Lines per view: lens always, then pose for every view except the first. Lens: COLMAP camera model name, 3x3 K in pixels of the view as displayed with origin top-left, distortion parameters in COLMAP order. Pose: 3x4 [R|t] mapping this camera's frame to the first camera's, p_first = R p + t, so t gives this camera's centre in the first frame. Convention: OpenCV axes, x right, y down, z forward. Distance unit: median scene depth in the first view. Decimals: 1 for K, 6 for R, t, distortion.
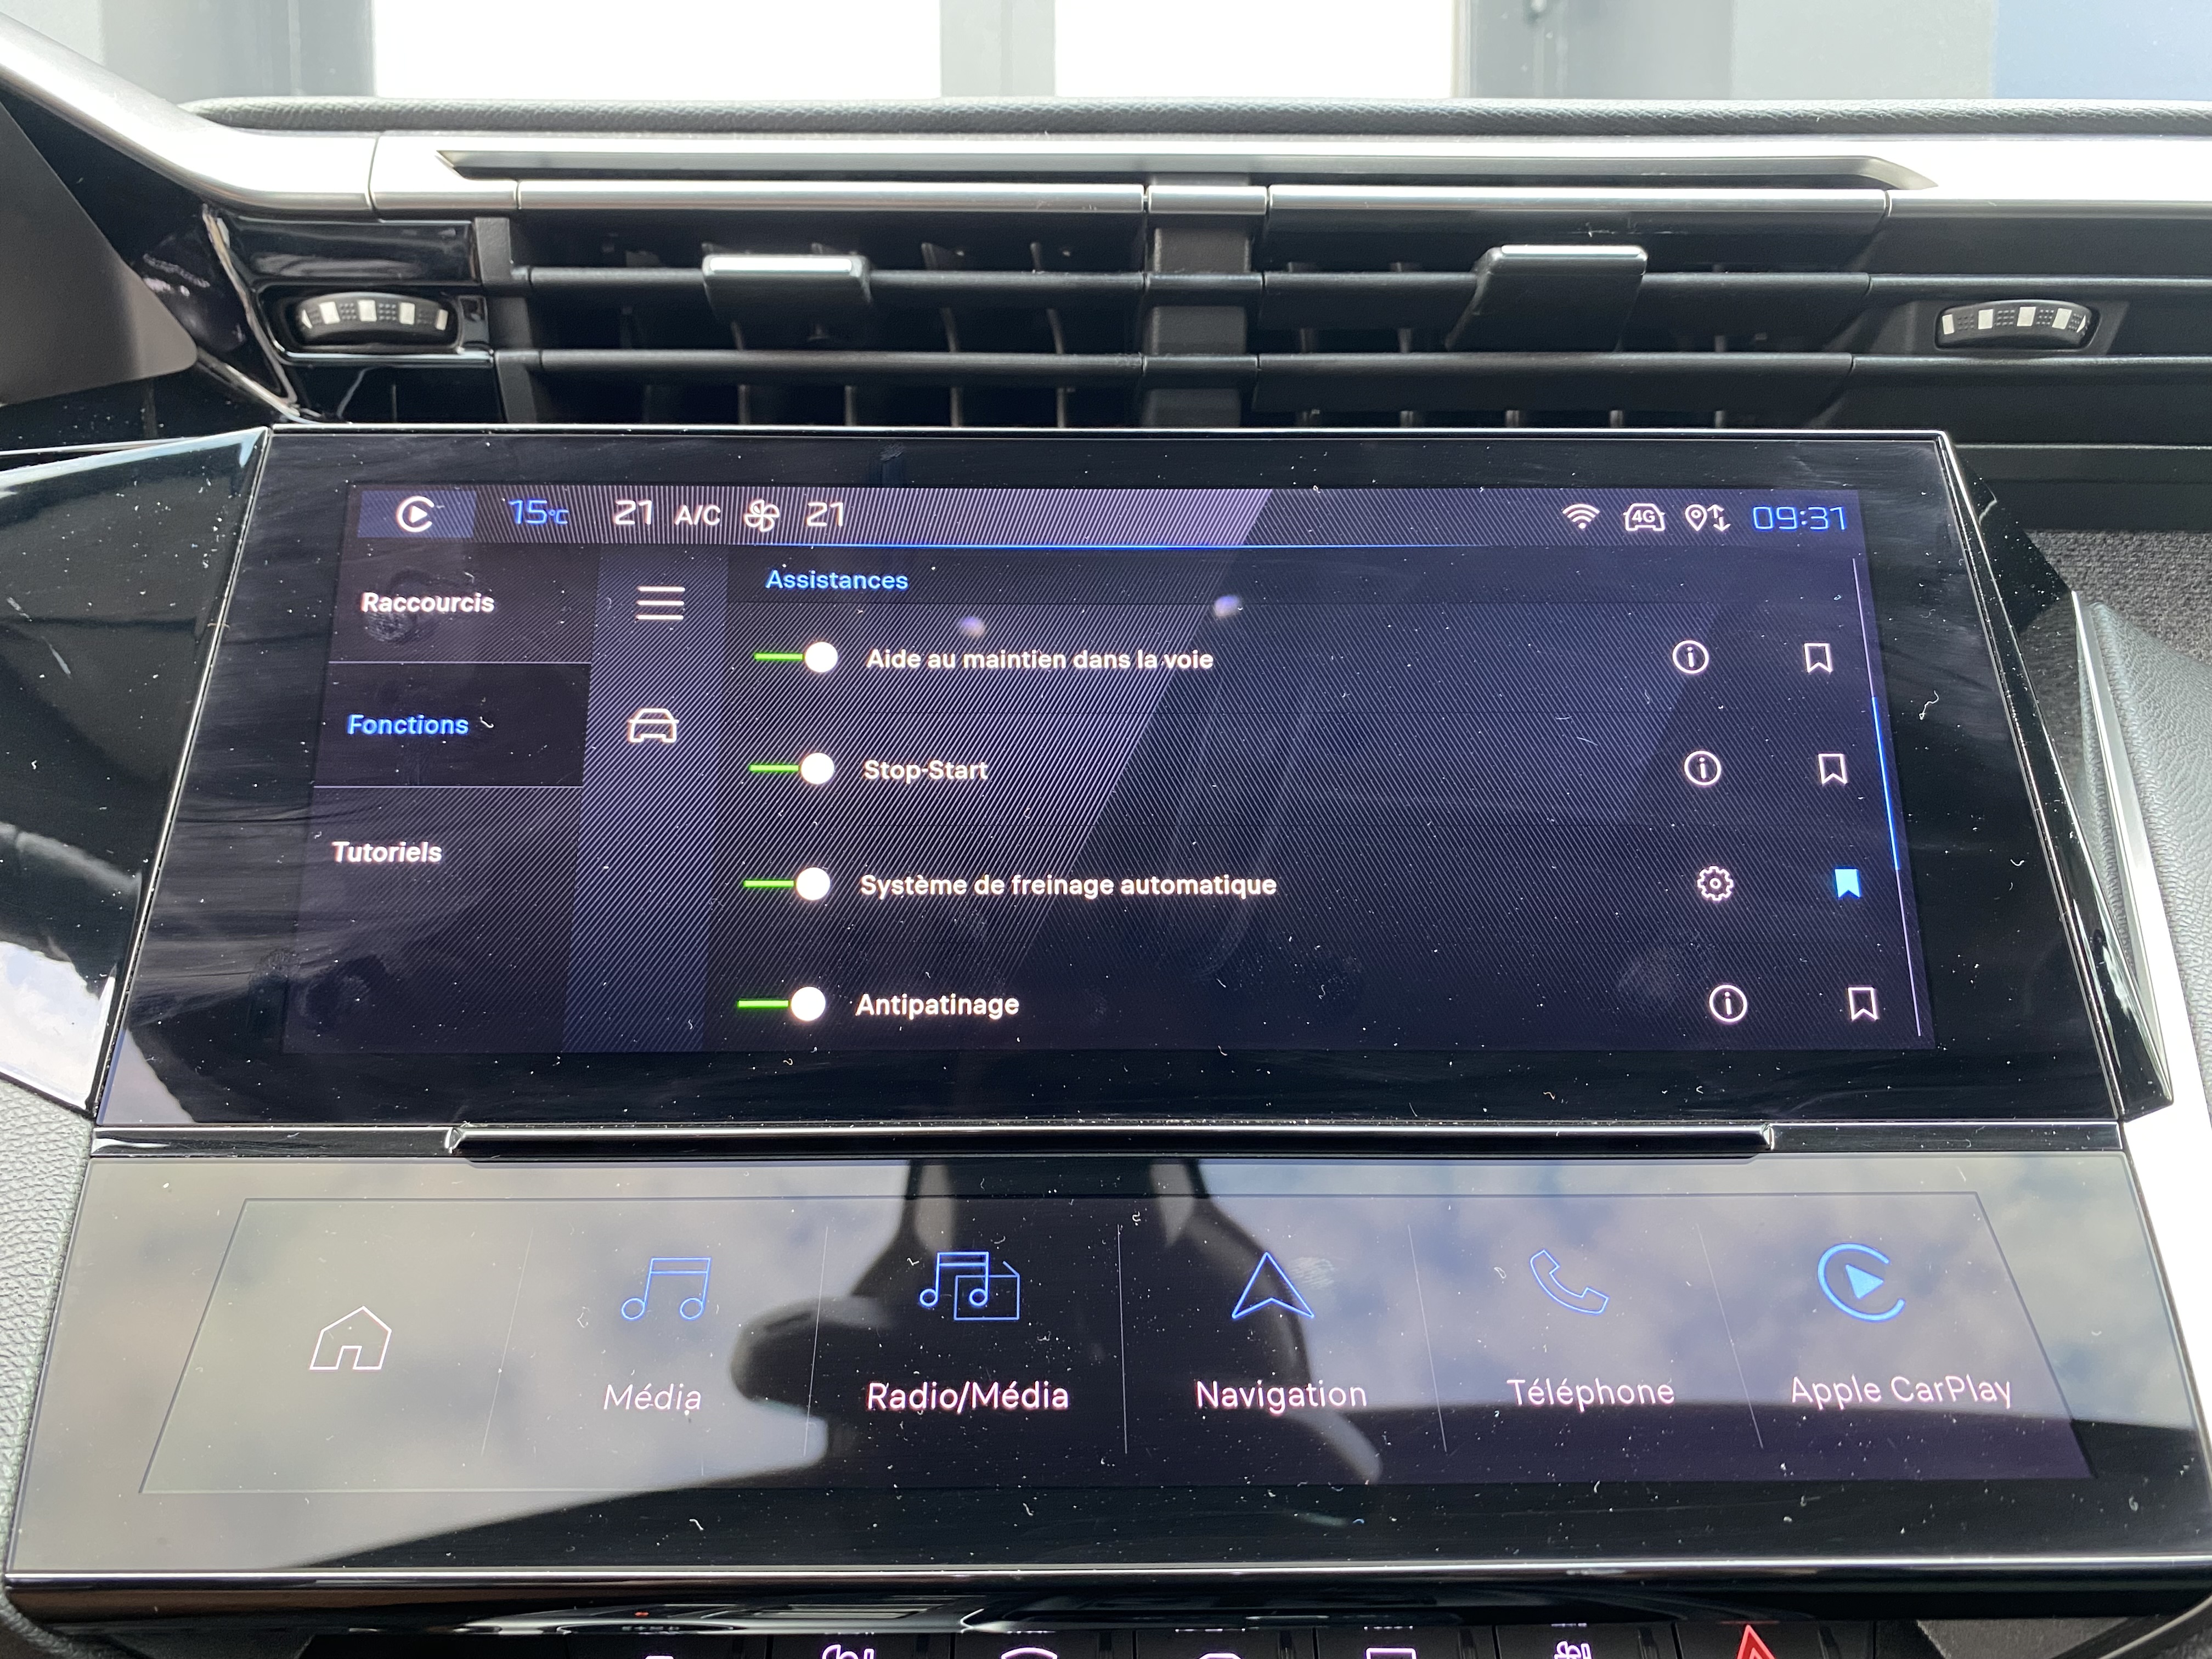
lens RADIAL K [[1703.8, 0, 1083.8], [0, 1703.8, 830.3], [0, 0, 1]] dist [-0.030485, 0.051391]
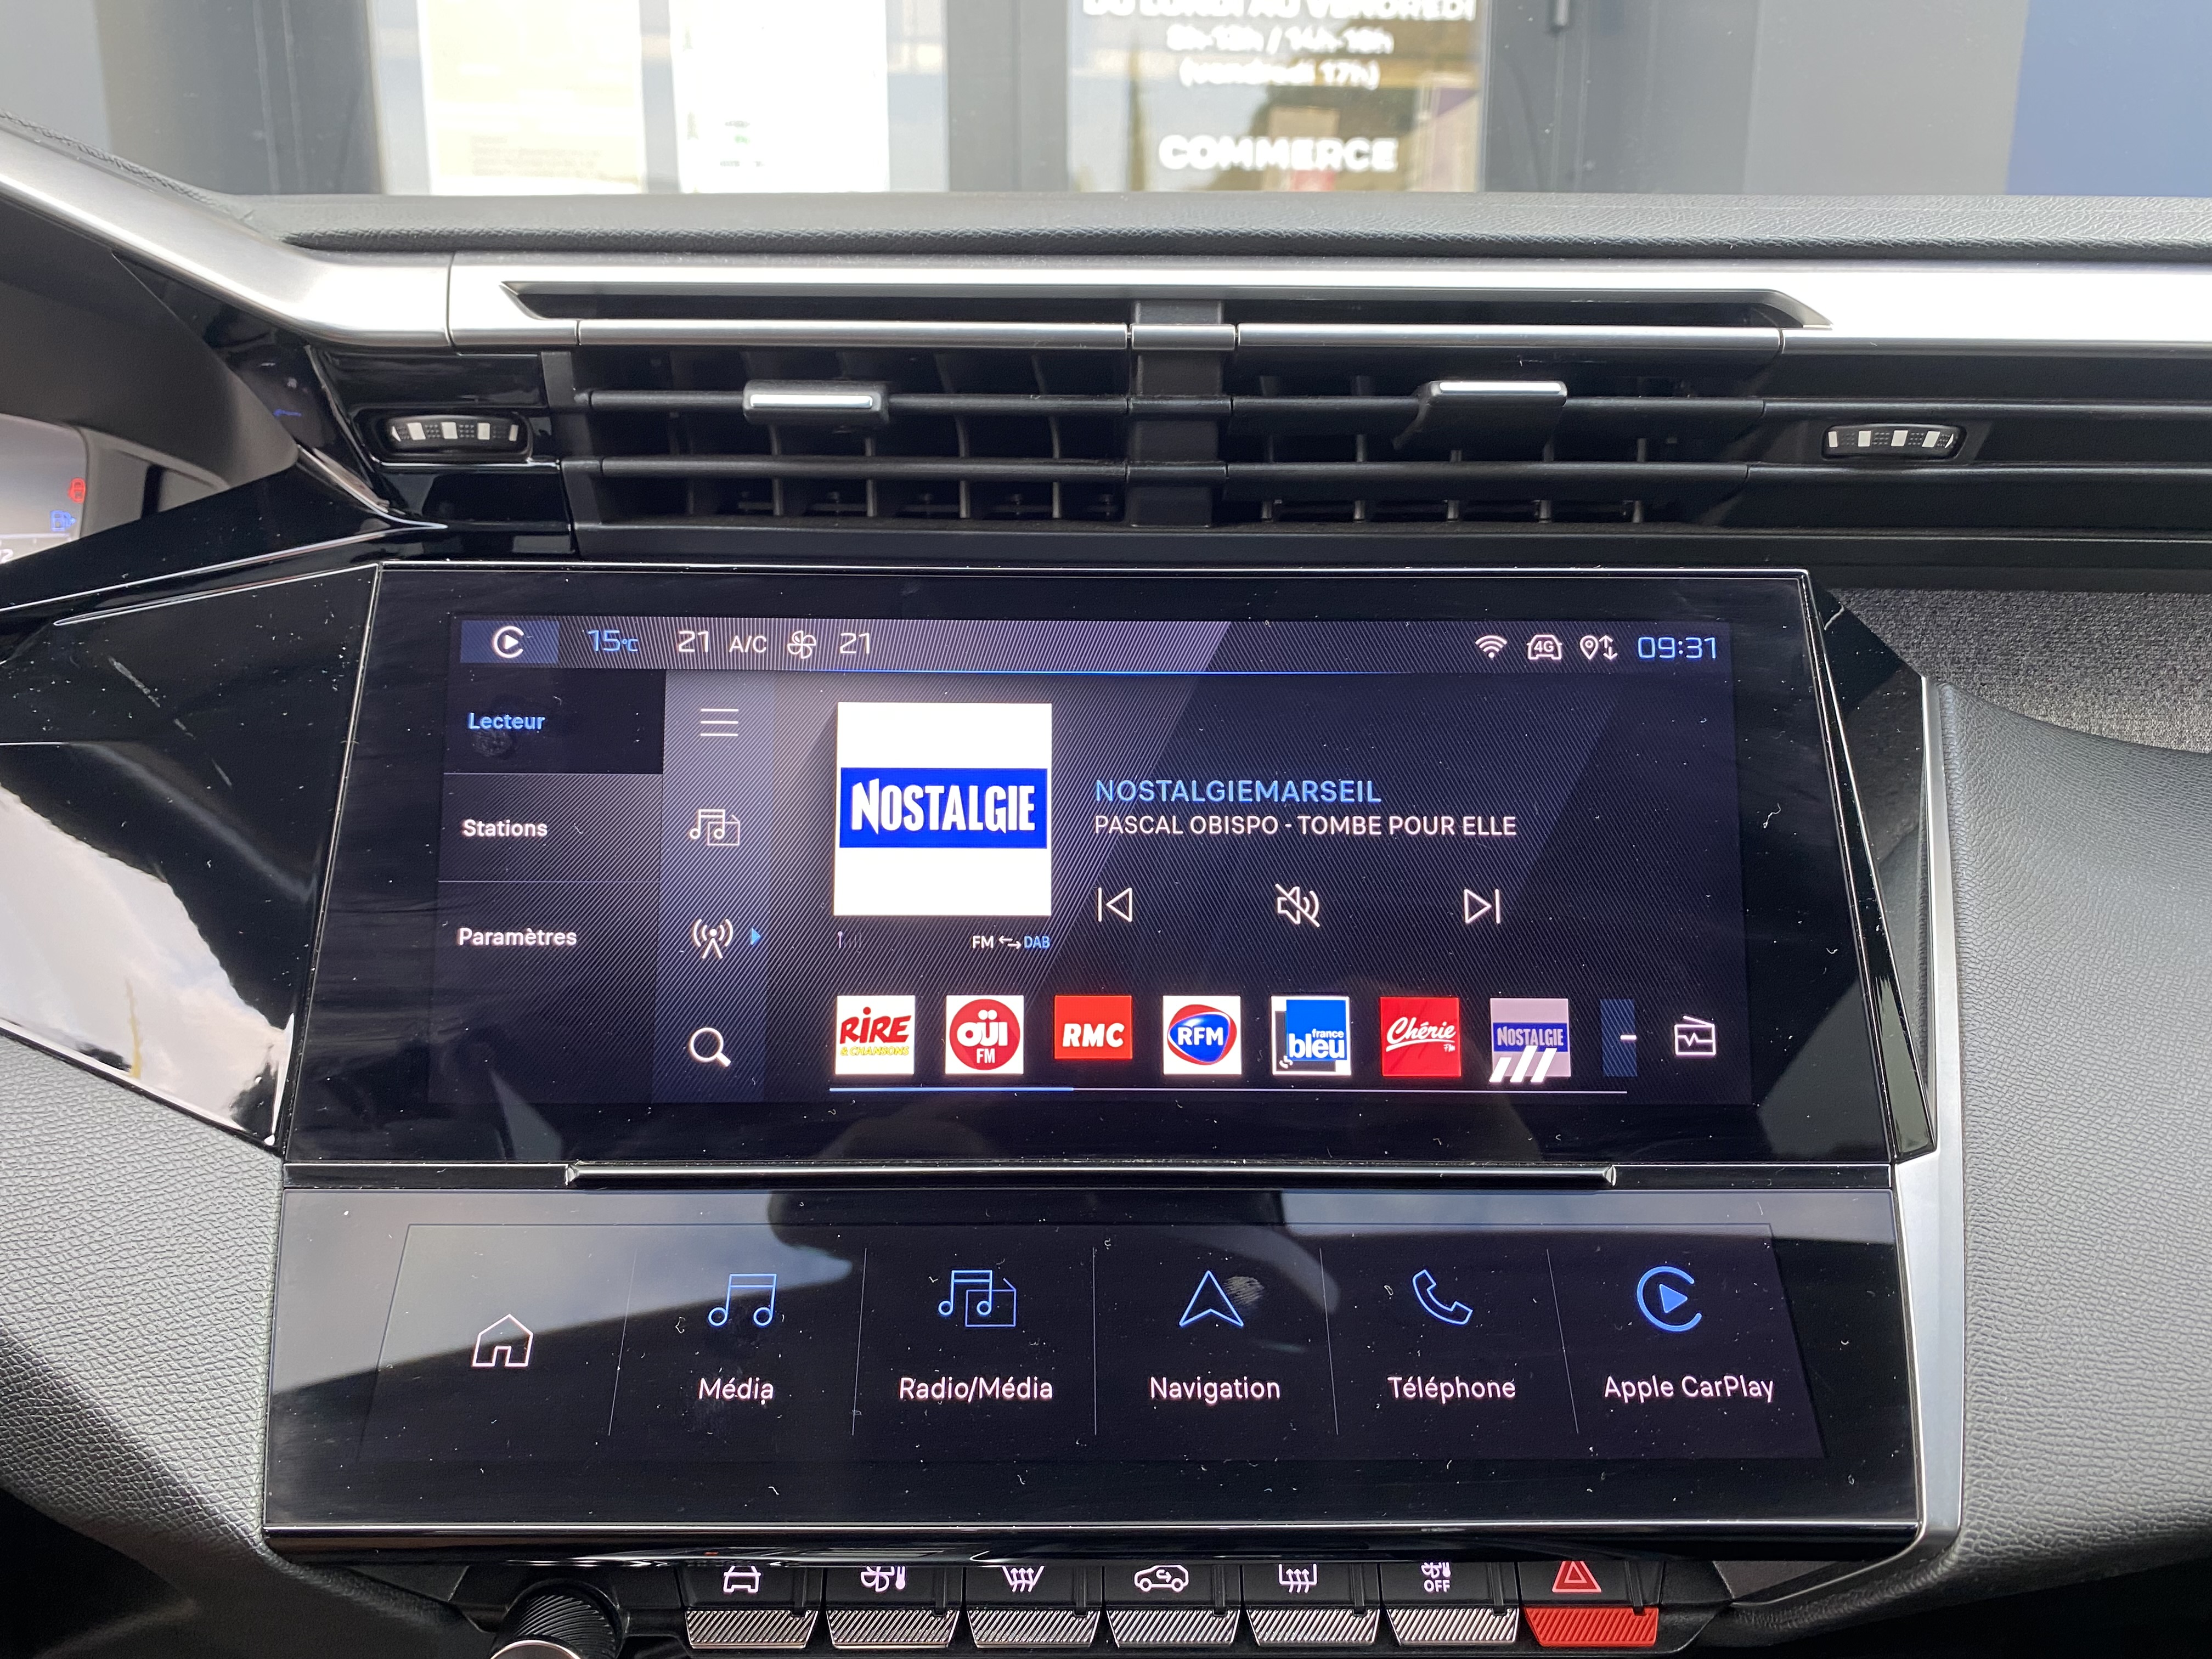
lens RADIAL K [[1698.9, 0, 1090.4], [0, 1698.9, 820.8], [0, 0, 1]] dist [0.002171, 0.000140]
pose [[0.999974, 0.007198, 0.000207, 0.013737], [-0.007154, 0.989855, 0.141903, -0.236245], [0.000817, -0.141901, 0.989881, -0.195364]]
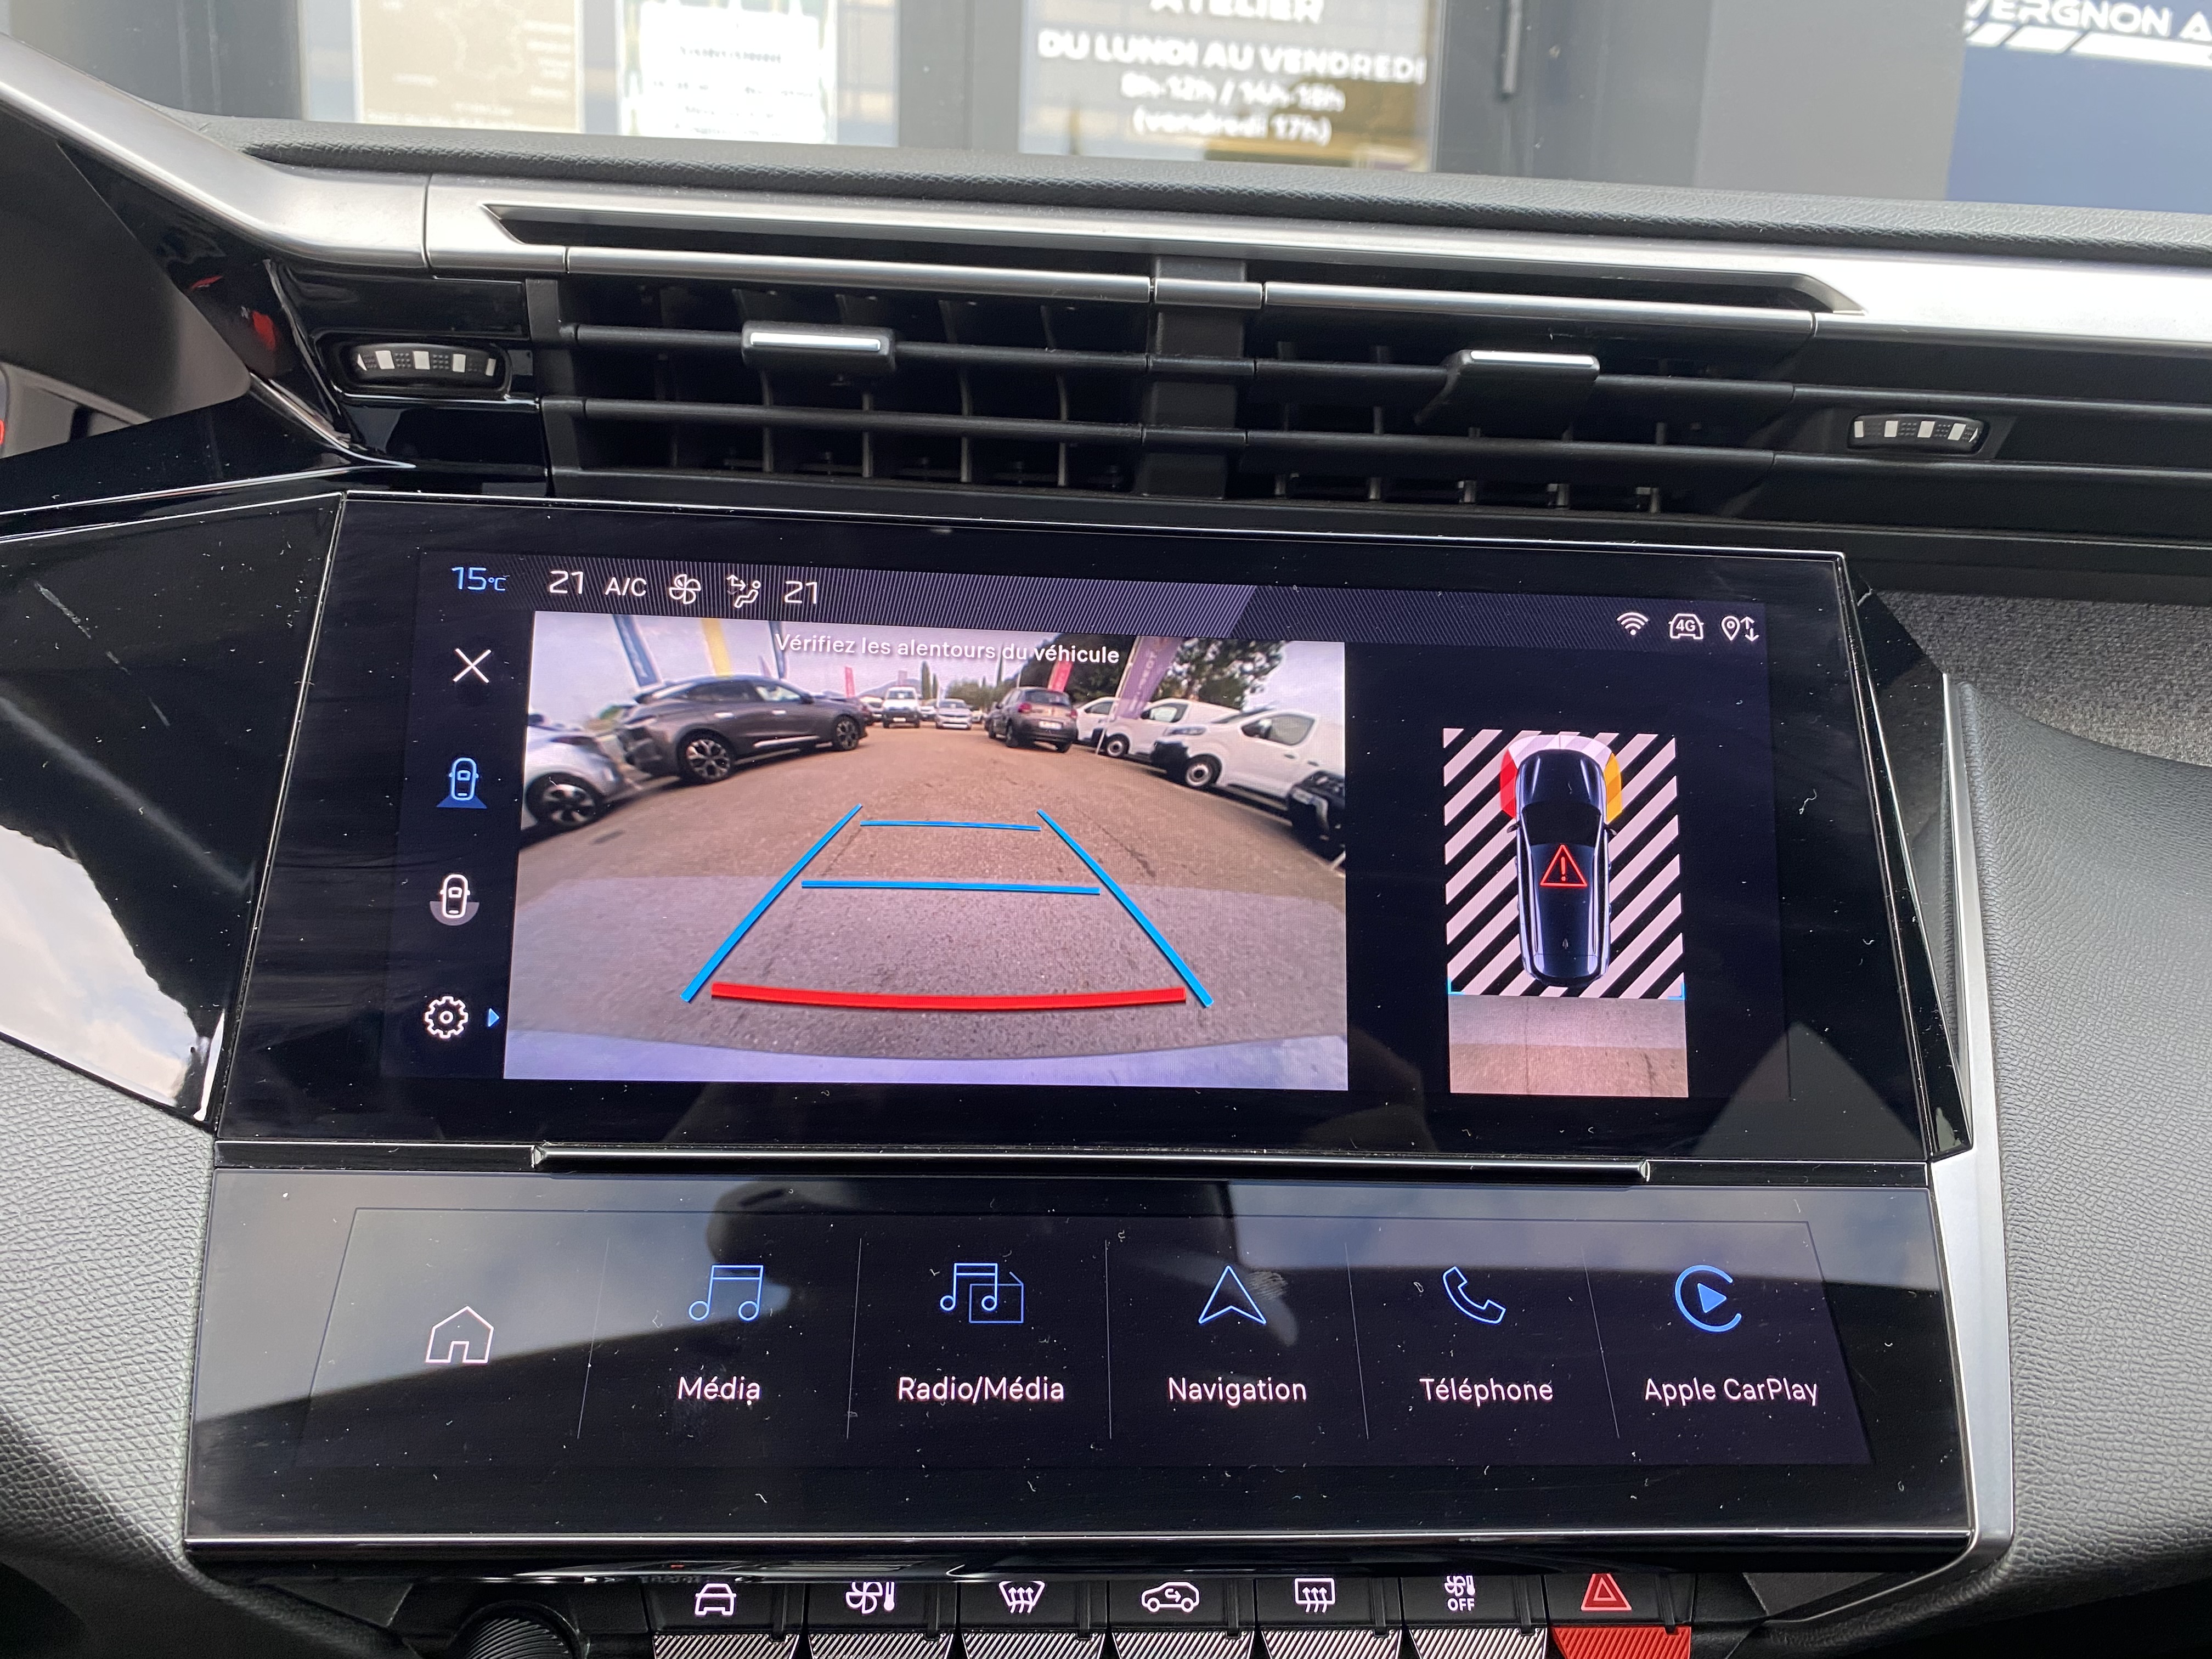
lens RADIAL K [[1697.0, 0, 1118.1], [0, 1697.0, 831.0], [0, 0, 1]] dist [0.002414, -0.001071]
pose [[0.997602, 0.030216, 0.062261, -0.047690], [-0.037240, 0.992674, 0.114937, -0.169065], [-0.058332, -0.116980, 0.991420, -0.133814]]
